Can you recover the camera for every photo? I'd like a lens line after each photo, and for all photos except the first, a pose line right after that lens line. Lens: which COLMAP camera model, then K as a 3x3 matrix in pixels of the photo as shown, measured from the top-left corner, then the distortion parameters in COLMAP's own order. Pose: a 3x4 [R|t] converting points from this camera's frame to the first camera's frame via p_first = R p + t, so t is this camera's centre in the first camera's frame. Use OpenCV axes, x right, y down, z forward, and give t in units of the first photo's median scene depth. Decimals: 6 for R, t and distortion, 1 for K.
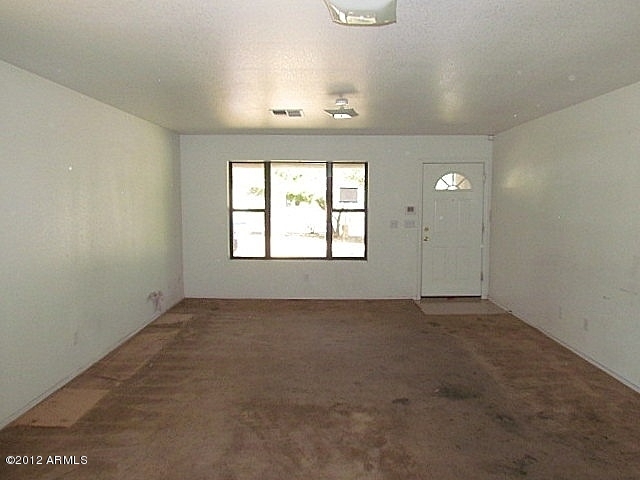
lens RADIAL K [[457.4, 0, 320.0], [0, 457.4, 240.0], [0, 0, 1]] dist [-0.019585, 0.001468]
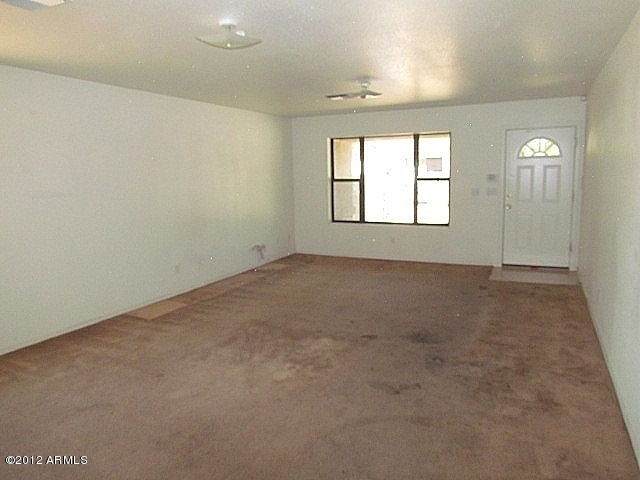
lens RADIAL K [[447.0, 0, 320.0], [0, 447.0, 240.0], [0, 0, 1]] dist [-0.027037, 0.003979]
pose [[0.900697, 0.042277, -0.432387, 0.286695], [-0.013987, 0.997560, 0.068402, 0.009304], [0.434223, -0.055561, 0.899090, -0.054997]]
